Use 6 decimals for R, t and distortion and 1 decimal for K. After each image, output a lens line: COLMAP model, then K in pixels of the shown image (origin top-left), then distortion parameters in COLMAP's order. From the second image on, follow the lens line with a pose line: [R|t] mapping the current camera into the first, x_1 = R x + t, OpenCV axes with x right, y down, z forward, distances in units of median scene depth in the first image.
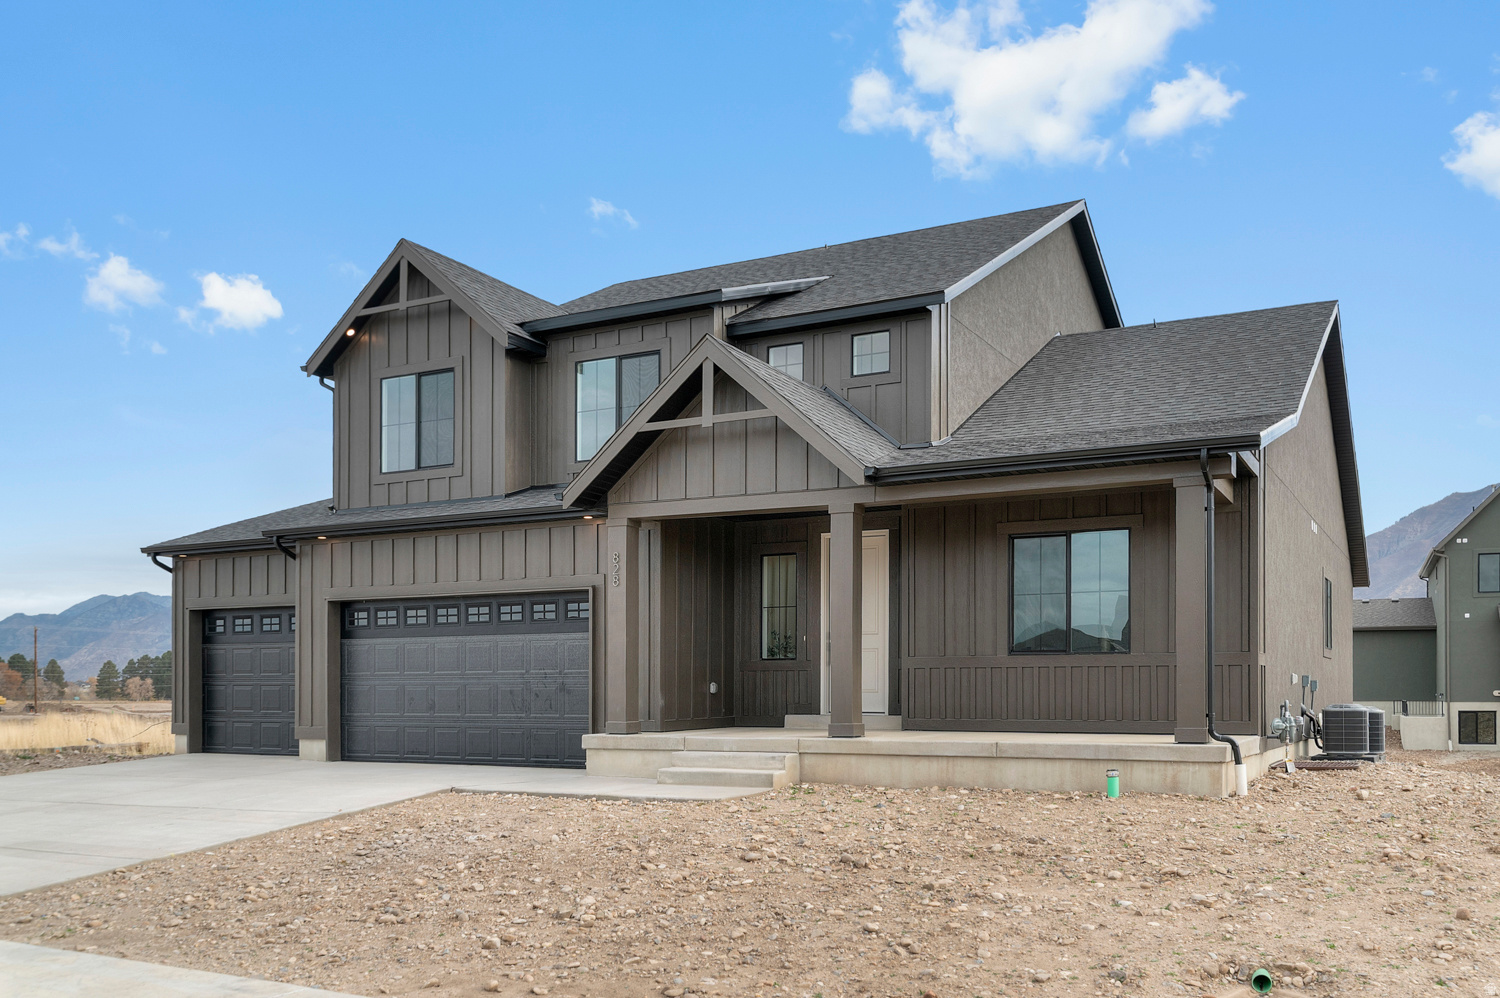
lens RADIAL K [[1261.4, 0, 750.0], [0, 1261.4, 499.0], [0, 0, 1]] dist [-0.000517, 0.002090]
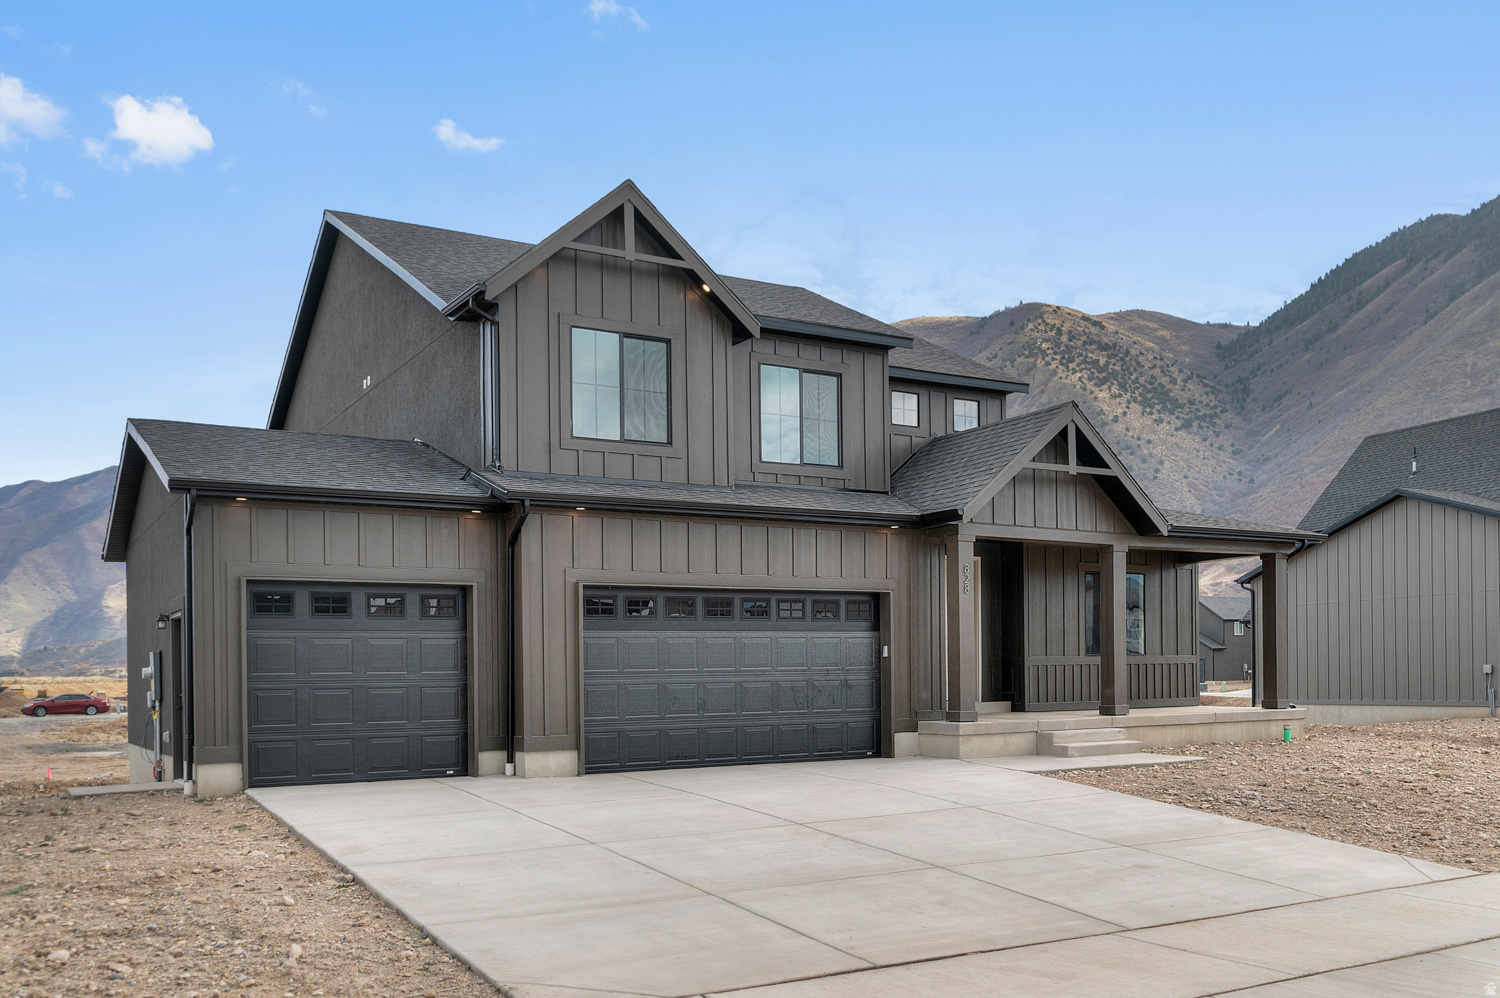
lens RADIAL K [[1261.4, 0, 750.0], [0, 1261.4, 499.0], [0, 0, 1]] dist [-0.000517, 0.002090]
pose [[0.530731, 0.112685, 0.840016, -0.996632], [-0.110546, 0.991859, -0.063210, 0.065608], [-0.840300, -0.059313, 0.538867, 0.460793]]
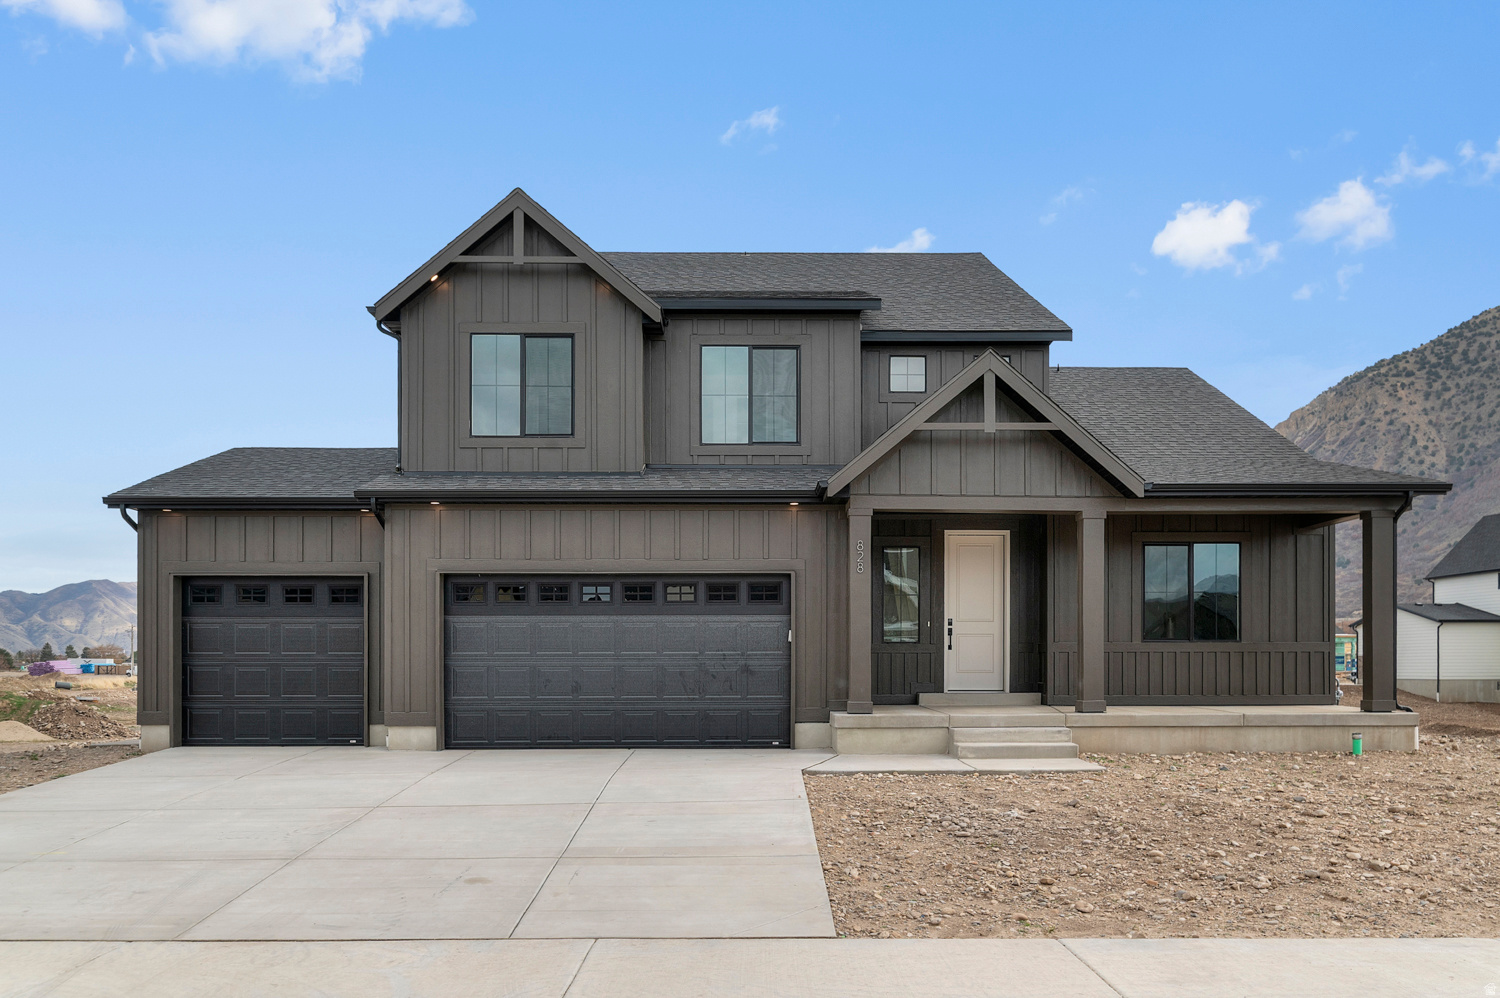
lens RADIAL K [[1188.0, 0, 750.0], [0, 1188.0, 499.0], [0, 0, 1]] dist [0.000048, 0.005123]
pose [[0.879168, 0.066469, 0.471854, -0.550165], [-0.071231, 0.997429, -0.007786, 0.018576], [-0.471159, -0.026766, 0.881642, 0.145571]]
